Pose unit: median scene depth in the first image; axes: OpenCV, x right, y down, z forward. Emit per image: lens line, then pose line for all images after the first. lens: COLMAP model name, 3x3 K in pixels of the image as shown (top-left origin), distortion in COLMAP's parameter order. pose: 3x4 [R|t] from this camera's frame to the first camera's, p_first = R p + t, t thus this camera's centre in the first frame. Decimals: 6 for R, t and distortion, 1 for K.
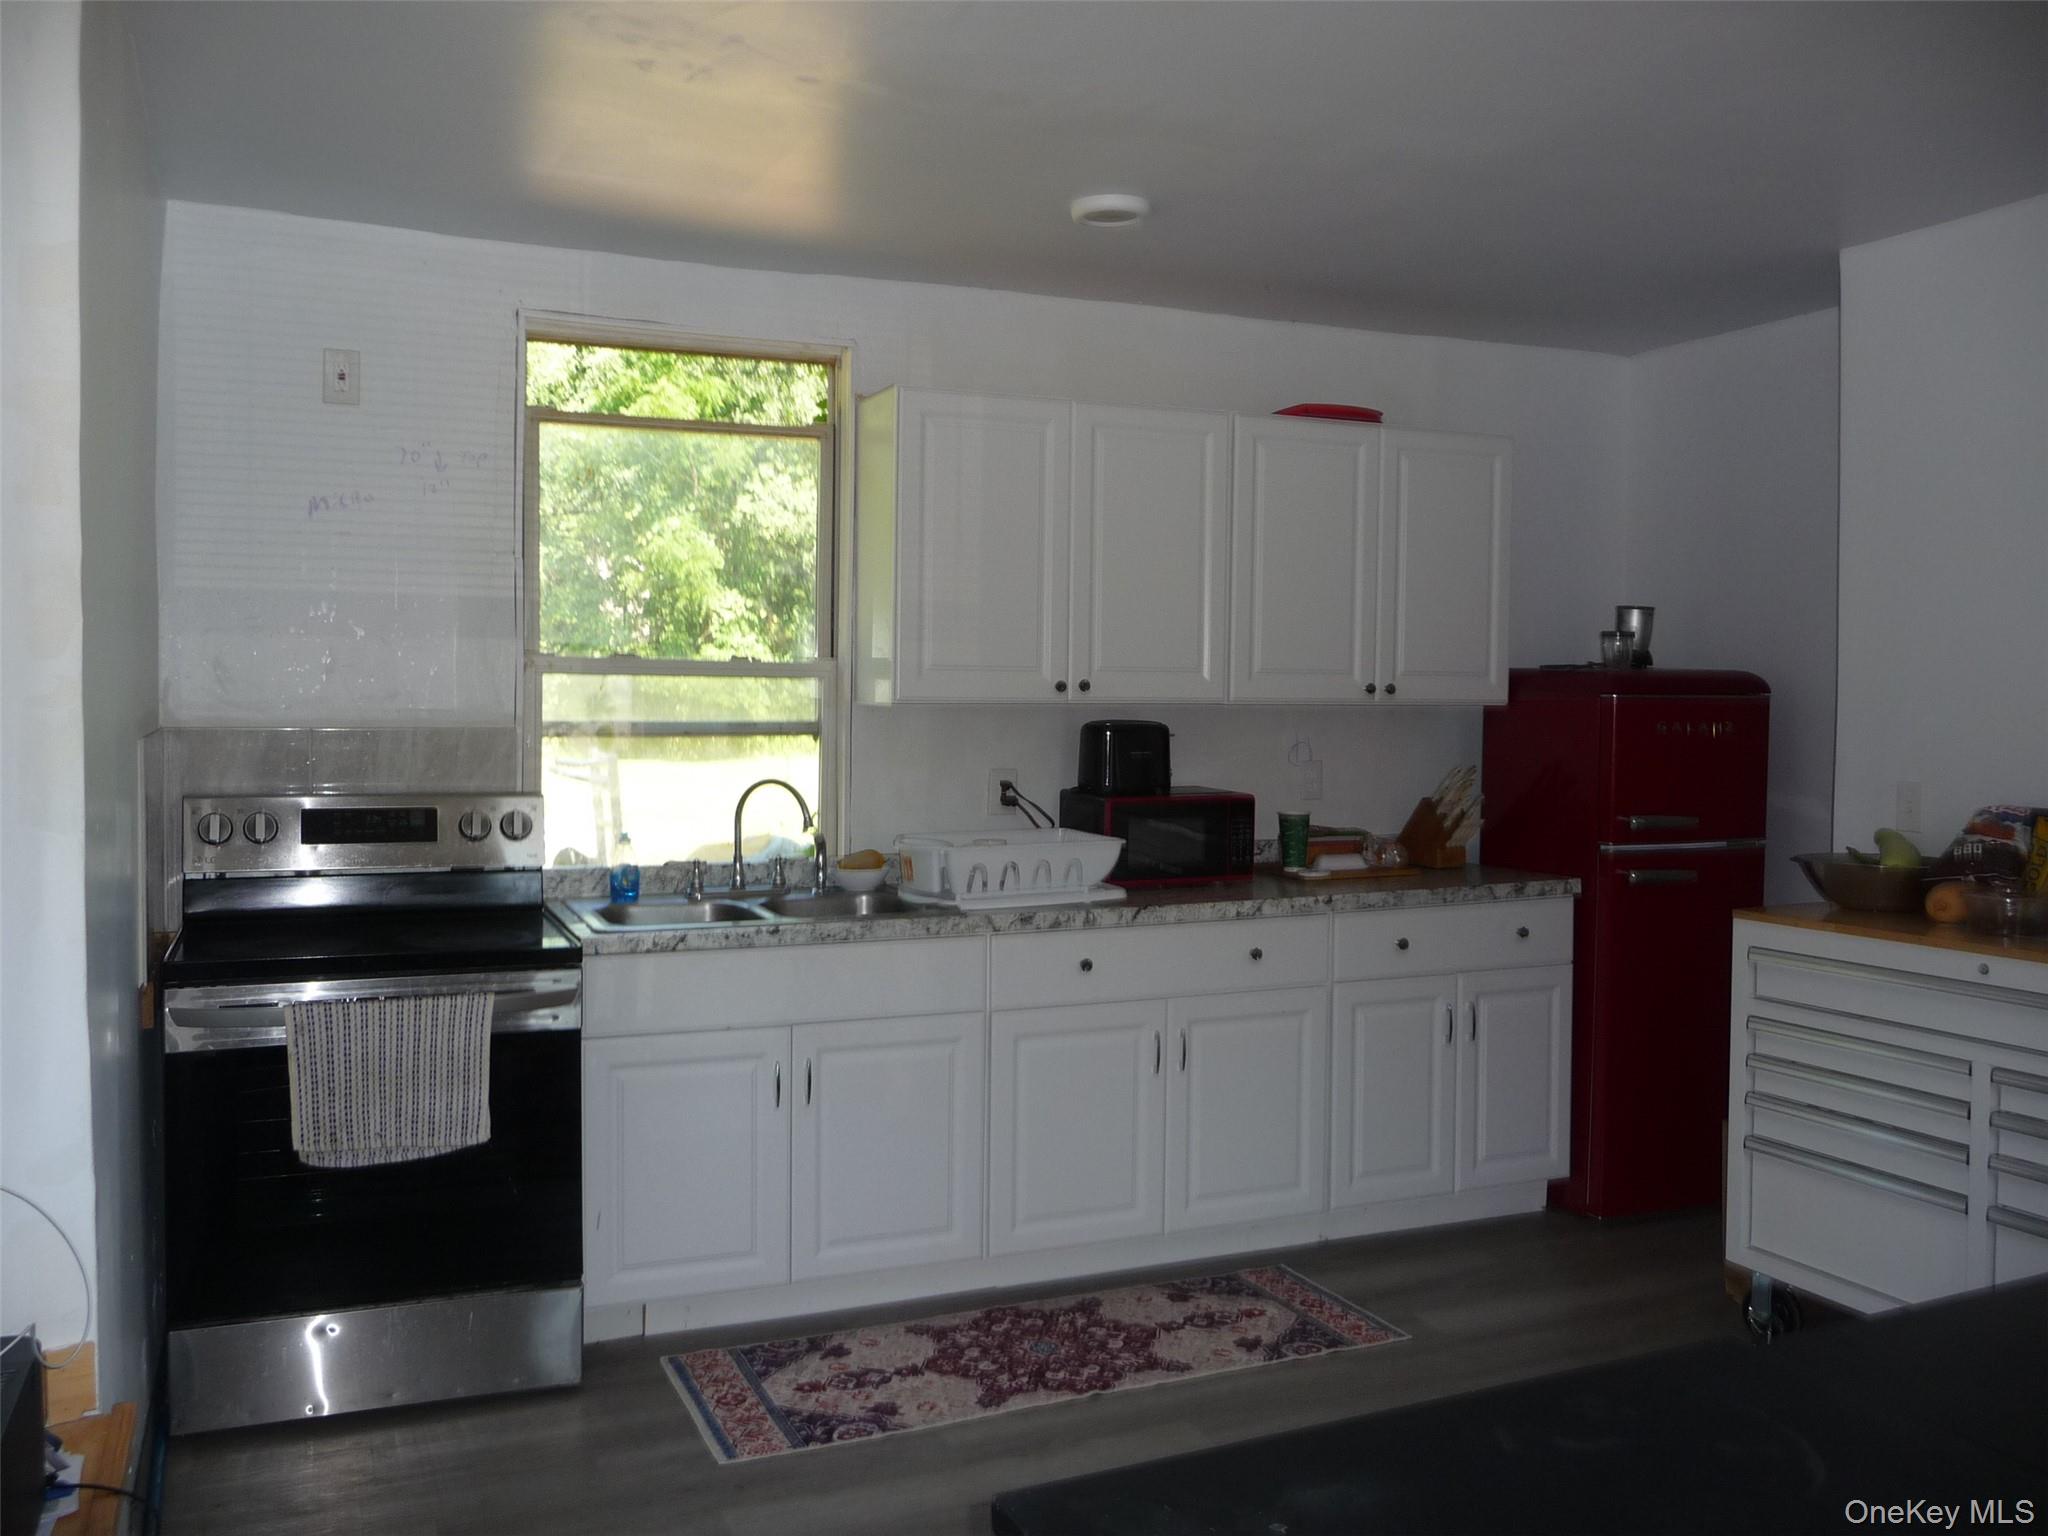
lens RADIAL K [[1684.1, 0, 1003.6], [0, 1684.1, 760.1], [0, 0, 1]] dist [-0.041818, 0.041140]
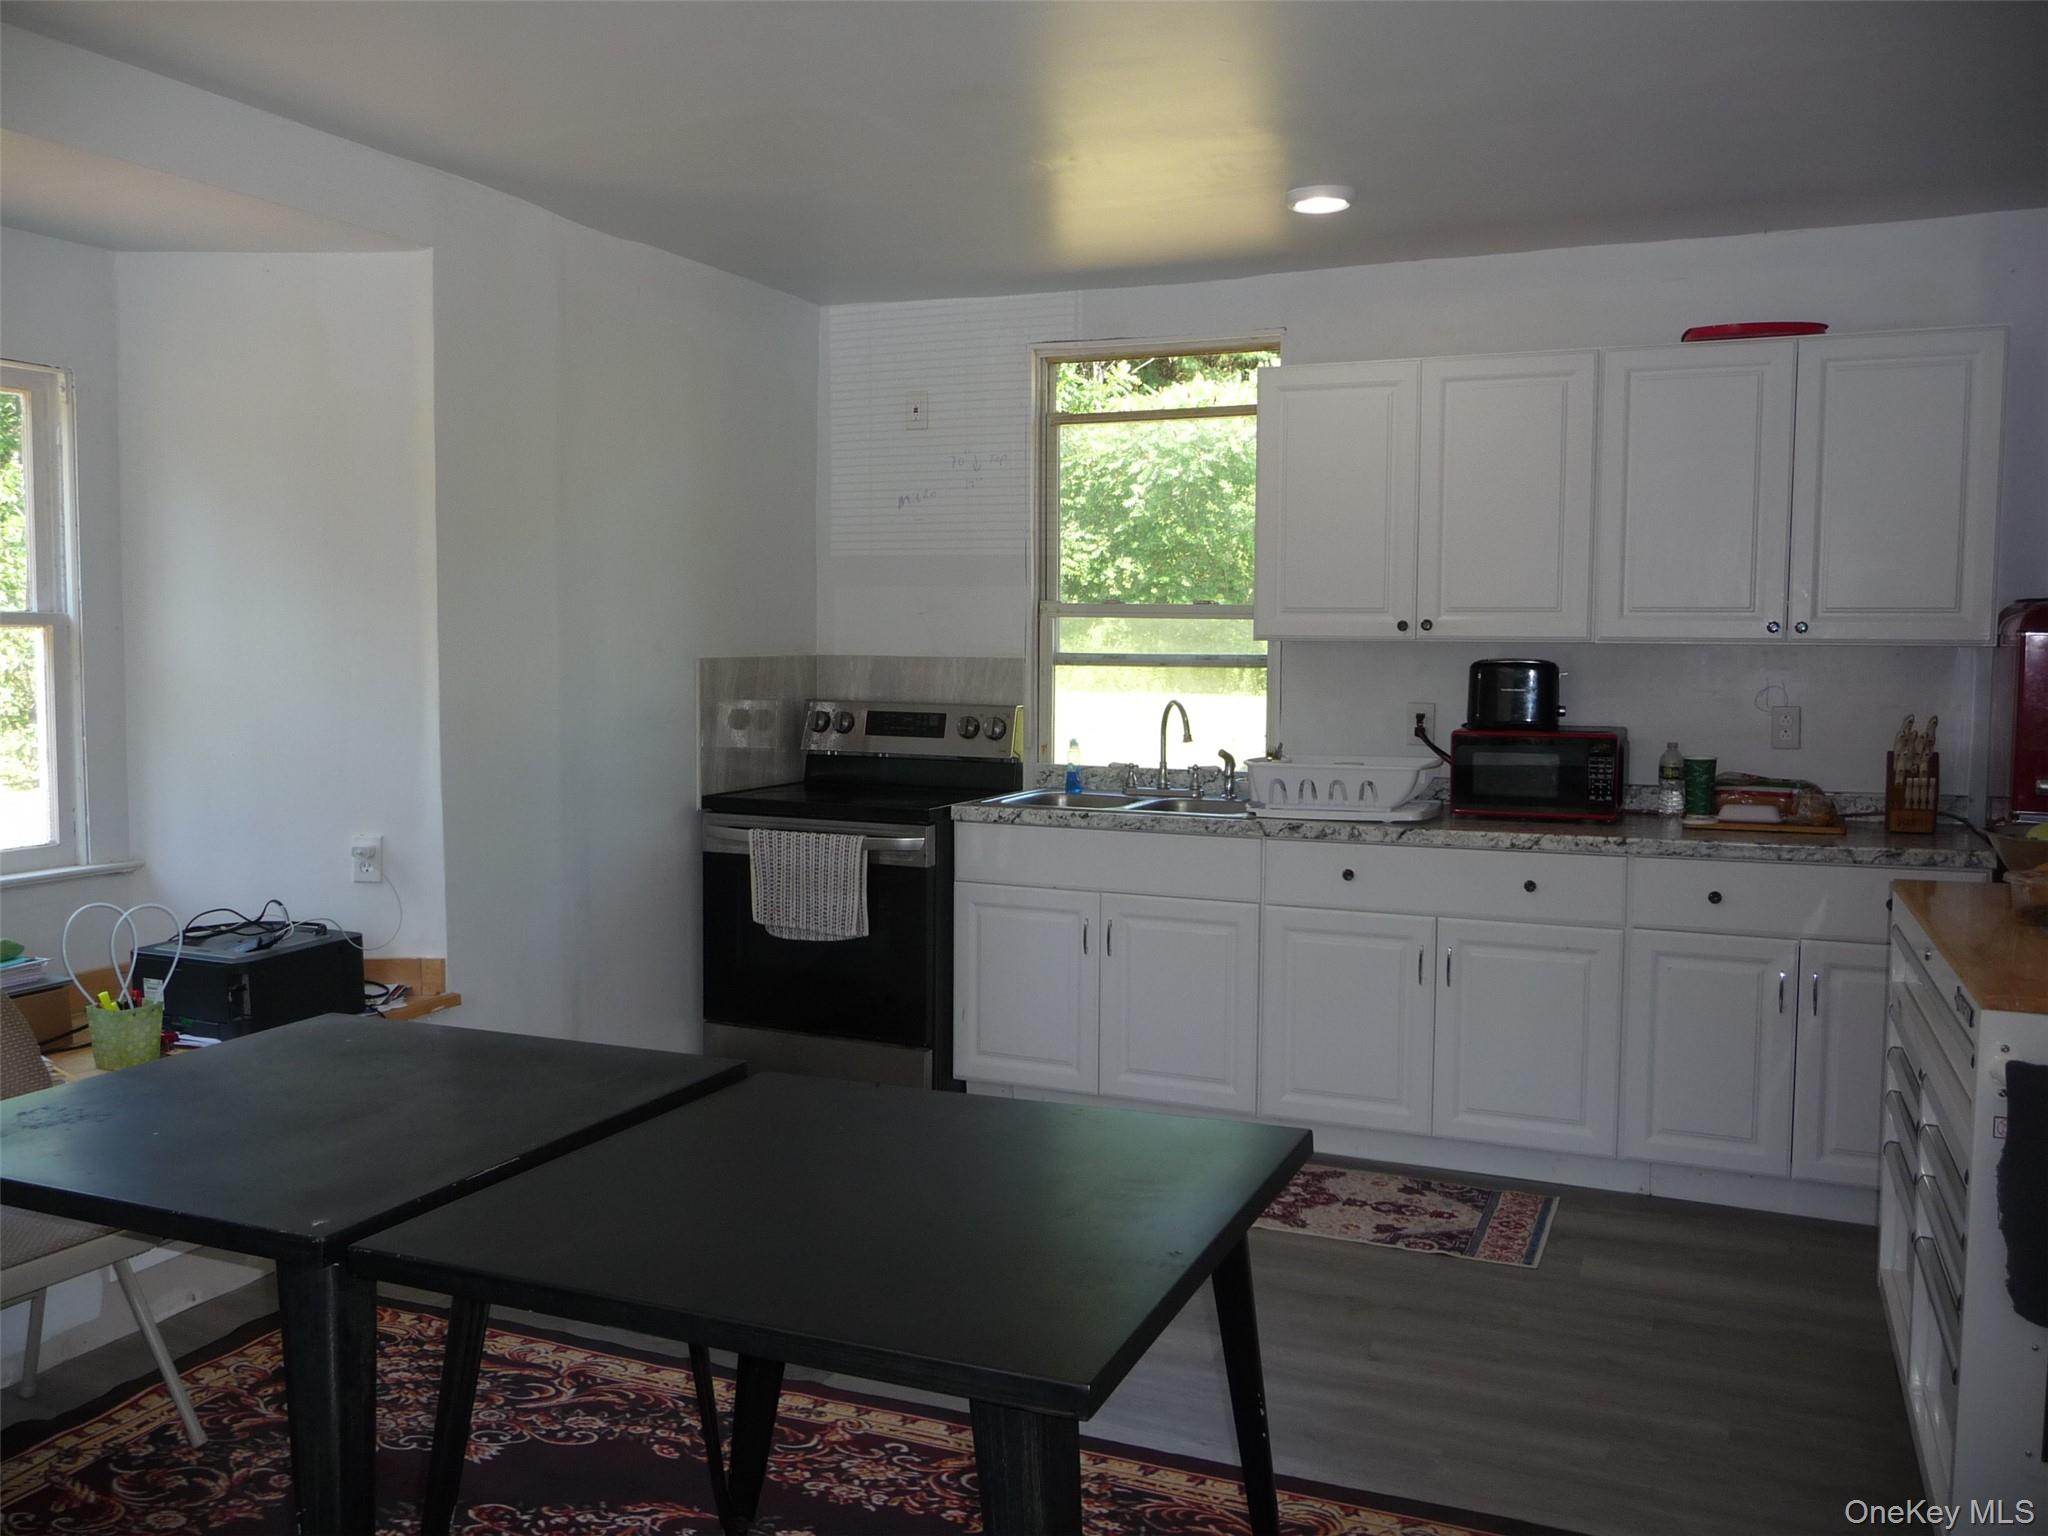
lens RADIAL K [[1684.1, 0, 1003.2], [0, 1684.1, 752.1], [0, 0, 1]] dist [-0.041818, 0.041140]
pose [[0.682600, 0.049295, -0.729127, 0.699399], [-0.031352, 0.998779, 0.038175, 0.005325], [0.730119, -0.003199, 0.683313, 0.070278]]
